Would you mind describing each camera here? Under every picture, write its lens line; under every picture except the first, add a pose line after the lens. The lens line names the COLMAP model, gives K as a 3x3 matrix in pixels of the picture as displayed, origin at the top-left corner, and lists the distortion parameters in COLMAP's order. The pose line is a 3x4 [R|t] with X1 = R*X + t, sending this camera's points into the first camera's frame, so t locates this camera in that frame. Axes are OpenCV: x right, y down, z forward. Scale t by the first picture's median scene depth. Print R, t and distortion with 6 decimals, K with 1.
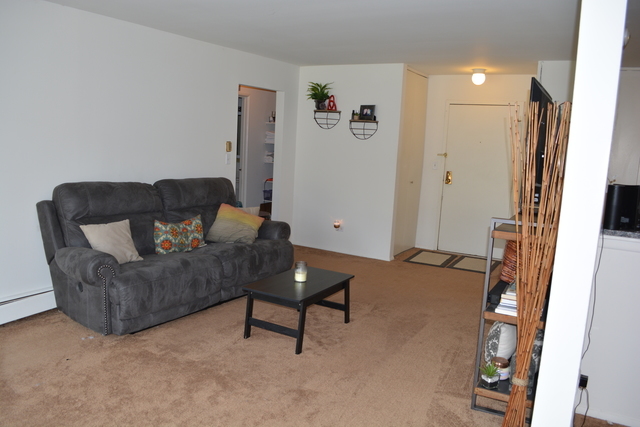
lens RADIAL K [[515.6, 0, 320.0], [0, 515.6, 213.5], [0, 0, 1]] dist [-0.078472, 0.007368]
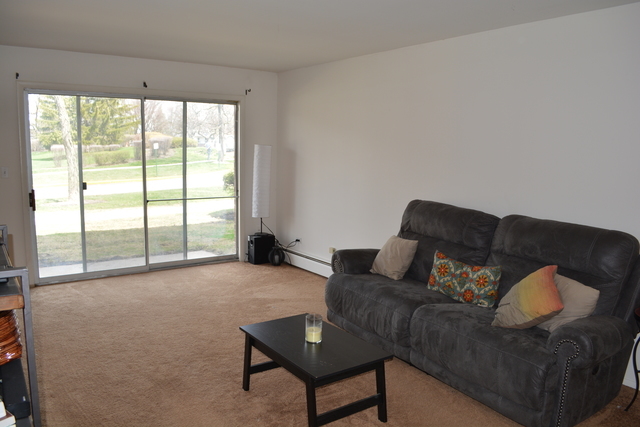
lens RADIAL K [[515.6, 0, 320.0], [0, 515.6, 213.5], [0, 0, 1]] dist [-0.078472, 0.007368]
pose [[-0.424436, 0.058000, -0.903599, 0.625091], [-0.166368, 0.975961, 0.140790, -0.155421], [0.890043, 0.210086, -0.404583, 1.261980]]
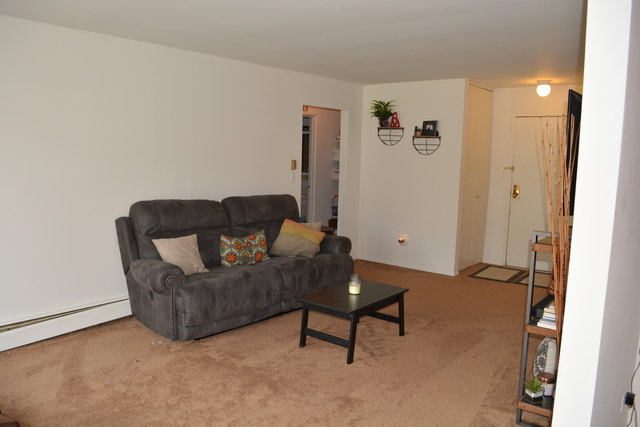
lens RADIAL K [[515.6, 0, 320.0], [0, 515.6, 213.5], [0, 0, 1]] dist [-0.078472, 0.007368]
pose [[0.987040, -0.008006, -0.160272, 0.060609], [0.002932, 0.999488, -0.031872, 0.003595], [0.160445, 0.030989, 0.986558, -0.034011]]
